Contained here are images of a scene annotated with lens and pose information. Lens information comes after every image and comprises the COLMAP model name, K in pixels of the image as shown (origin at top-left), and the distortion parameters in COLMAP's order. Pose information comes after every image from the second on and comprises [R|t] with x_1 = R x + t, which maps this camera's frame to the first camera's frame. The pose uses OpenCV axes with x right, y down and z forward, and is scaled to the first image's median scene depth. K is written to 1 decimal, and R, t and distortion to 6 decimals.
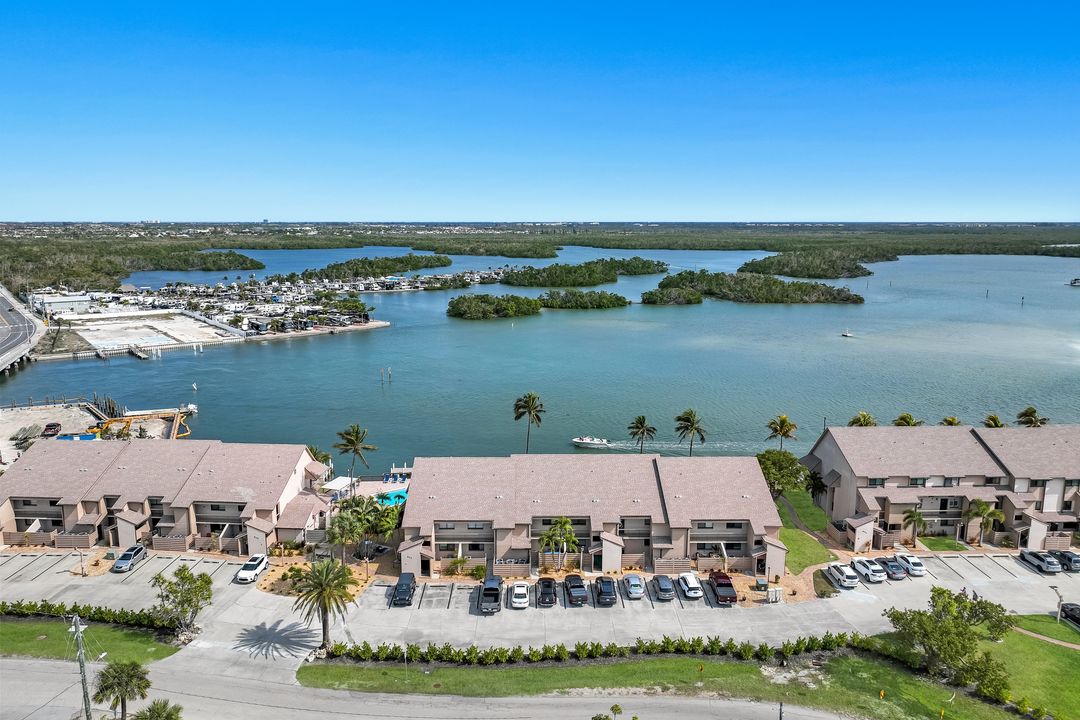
lens RADIAL K [[758.9, 0, 536.3], [0, 758.9, 344.5], [0, 0, 1]] dist [0.003228, 0.004959]
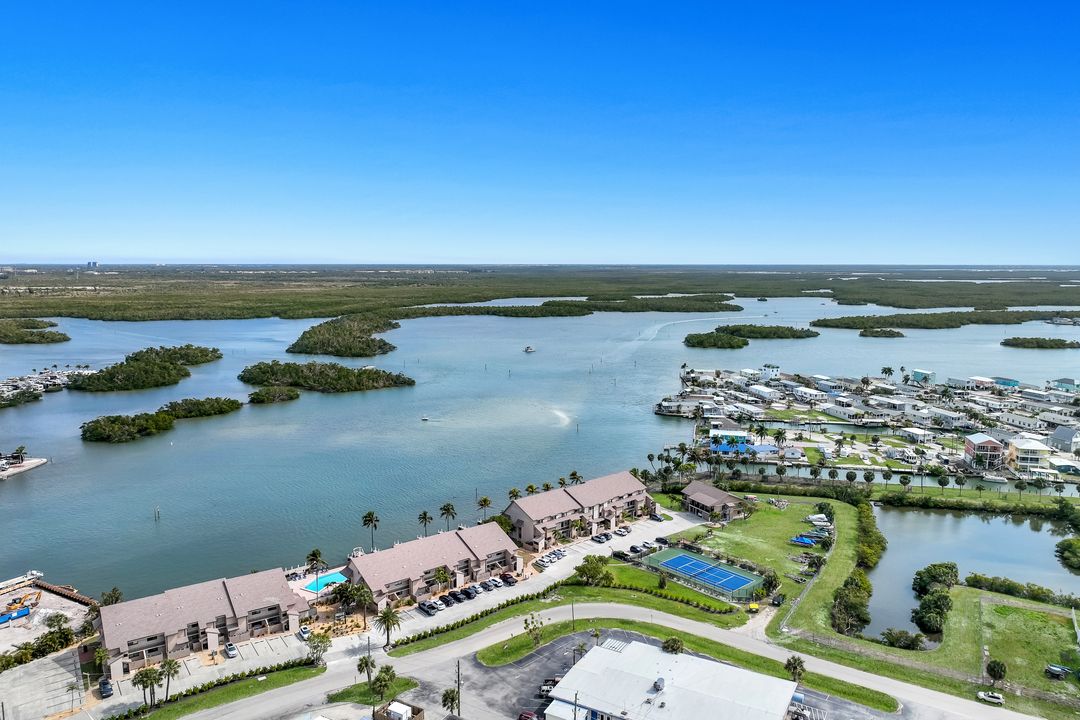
lens RADIAL K [[775.8, 0, 540.0], [0, 775.8, 360.0], [0, 0, 1]] dist [0.008251, 0.006347]
pose [[0.779235, -0.080262, 0.621572, -0.831306], [0.098089, 0.995162, 0.005533, -0.271220], [-0.619009, 0.056658, 0.783338, -0.746617]]
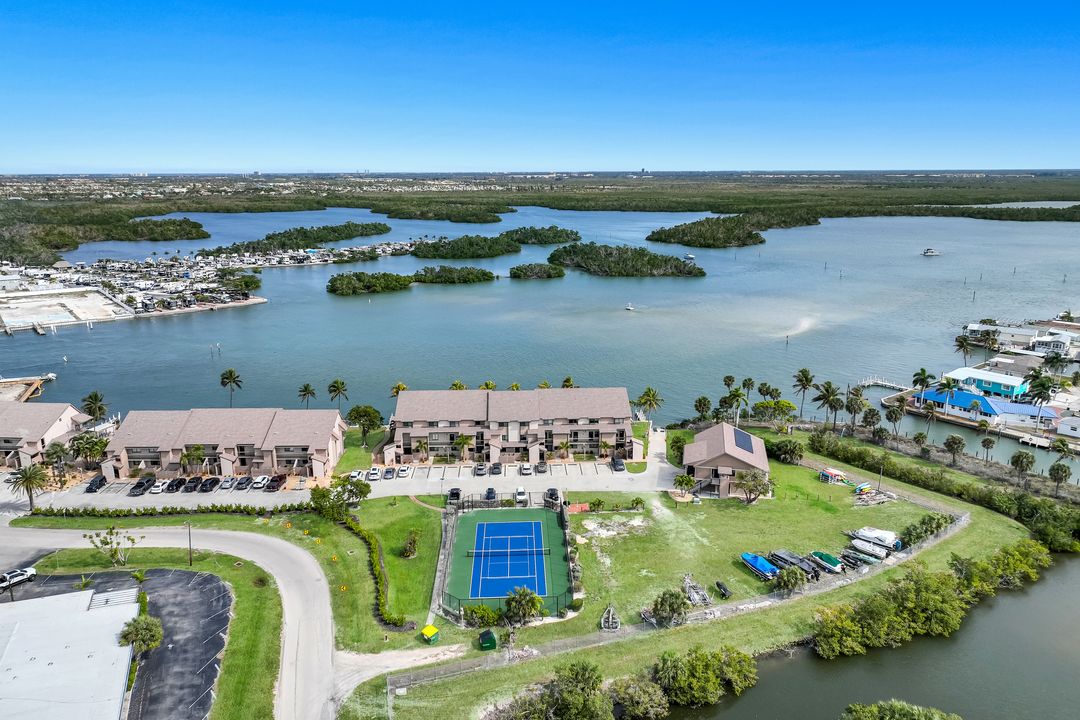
lens RADIAL K [[775.8, 0, 540.0], [0, 775.8, 360.0], [0, 0, 1]] dist [0.008251, 0.006347]
pose [[0.999961, -0.004156, -0.007837, 0.628867], [0.004774, 0.996741, 0.080526, -0.077459], [0.007477, -0.080561, 0.996722, -0.560053]]
